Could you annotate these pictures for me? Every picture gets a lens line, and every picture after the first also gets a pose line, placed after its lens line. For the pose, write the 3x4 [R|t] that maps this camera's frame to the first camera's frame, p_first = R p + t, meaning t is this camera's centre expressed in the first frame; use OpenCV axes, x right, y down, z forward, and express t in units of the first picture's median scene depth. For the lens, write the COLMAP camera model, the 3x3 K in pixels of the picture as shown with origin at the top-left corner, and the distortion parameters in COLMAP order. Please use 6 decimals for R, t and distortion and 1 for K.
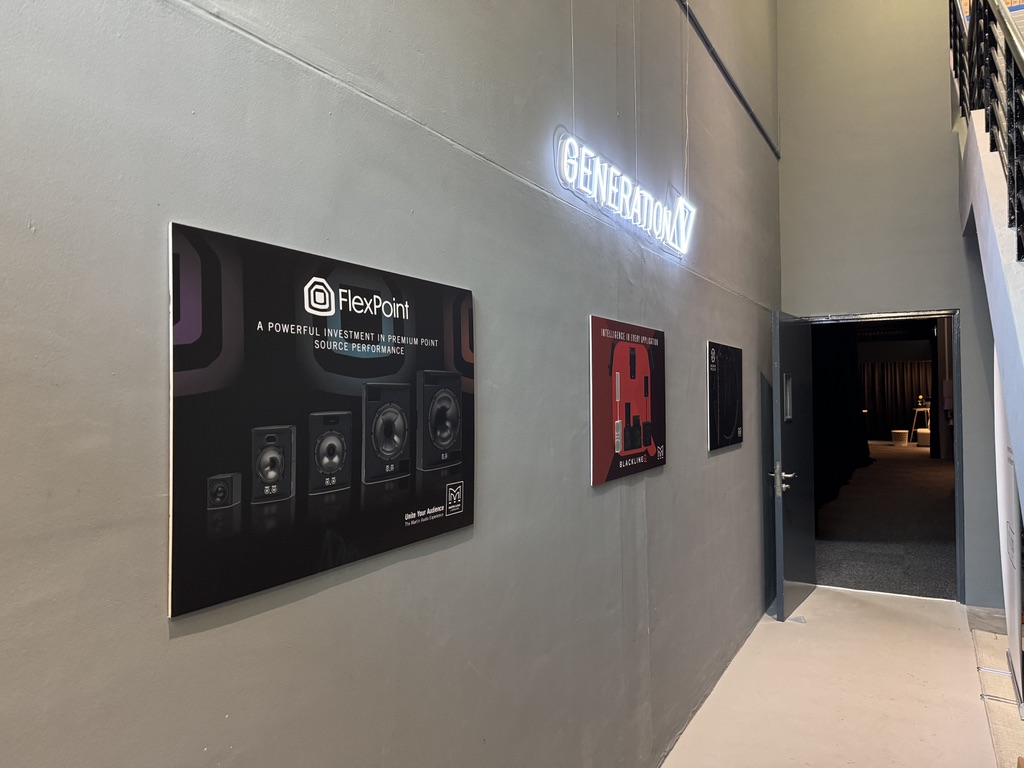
lens RADIAL K [[728.9, 0, 511.8], [0, 728.9, 383.2], [0, 0, 1]] dist [0.035907, -0.031921]
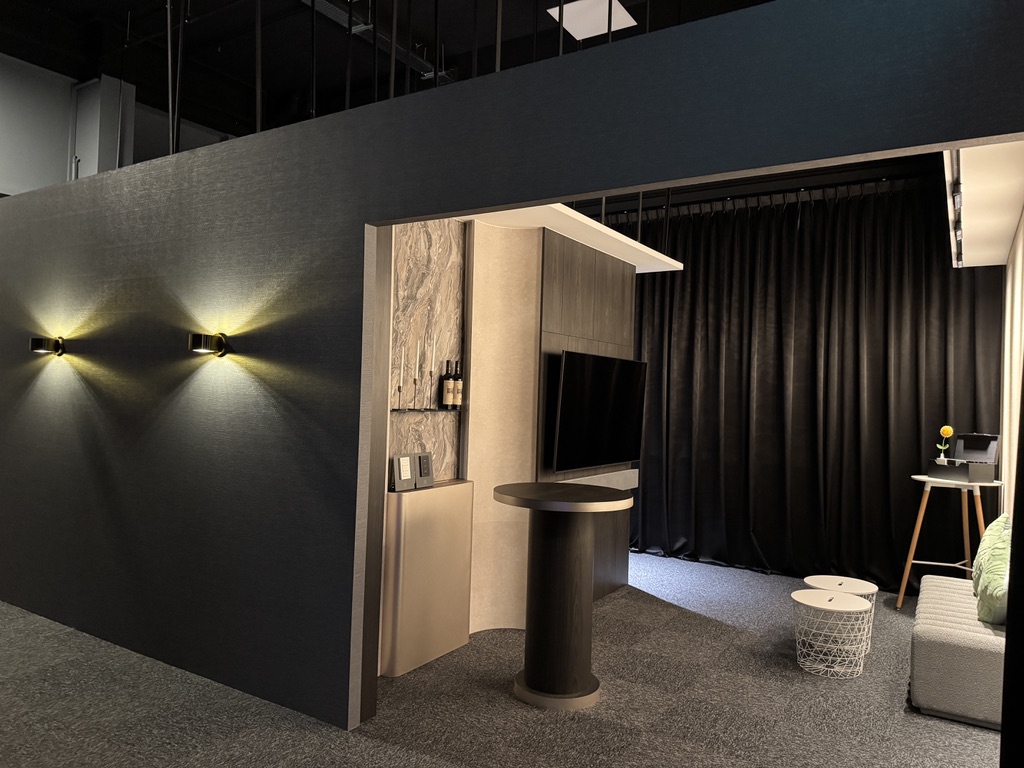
lens RADIAL K [[728.9, 0, 511.7], [0, 728.9, 382.2], [0, 0, 1]] dist [0.035907, -0.031921]
pose [[-0.042579, -0.017524, -0.998939, 0.811065], [-0.008825, 0.999814, -0.017163, 0.007925], [0.999054, 0.008085, -0.042725, 0.865080]]
